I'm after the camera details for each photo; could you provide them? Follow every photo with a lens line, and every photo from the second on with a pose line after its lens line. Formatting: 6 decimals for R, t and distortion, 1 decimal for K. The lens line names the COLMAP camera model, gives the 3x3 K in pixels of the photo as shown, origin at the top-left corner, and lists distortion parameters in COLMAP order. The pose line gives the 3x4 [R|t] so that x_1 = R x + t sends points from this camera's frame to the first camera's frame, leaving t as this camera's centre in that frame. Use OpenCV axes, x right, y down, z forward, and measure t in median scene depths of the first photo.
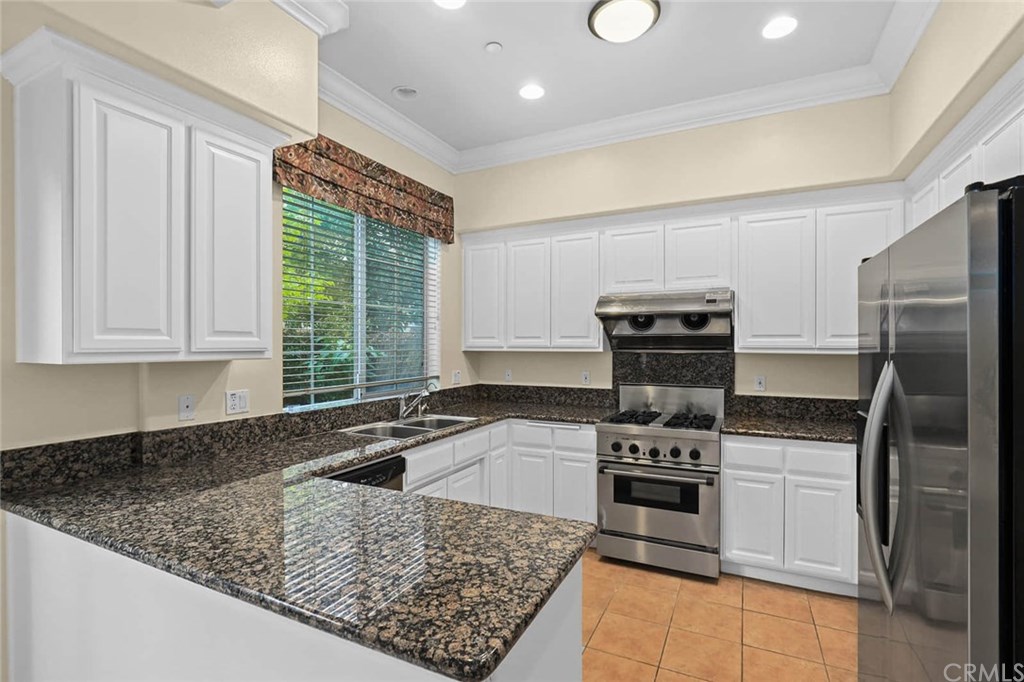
lens RADIAL K [[467.4, 0, 512.9], [0, 467.4, 342.6], [0, 0, 1]] dist [-0.009481, -0.000135]
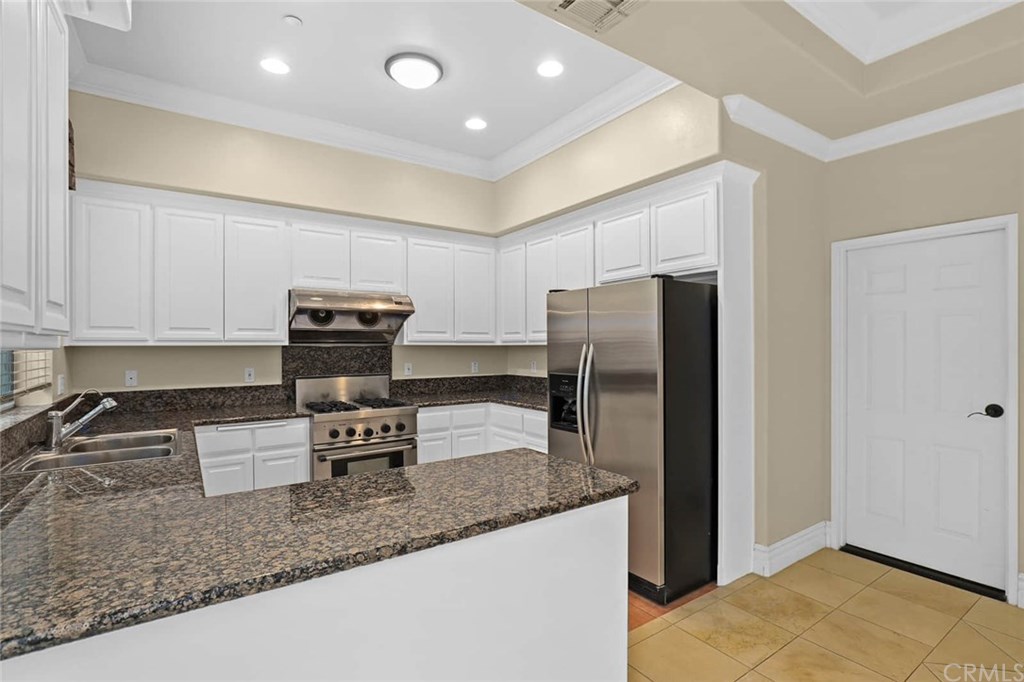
lens RADIAL K [[487.8, 0, 515.4], [0, 487.8, 343.6], [0, 0, 1]] dist [-0.004866, -0.000469]
pose [[0.480390, 0.000832, 0.877054, -0.533417], [-0.001500, 0.999999, -0.000126, 0.016953], [-0.877053, -0.001255, 0.480391, 0.101383]]
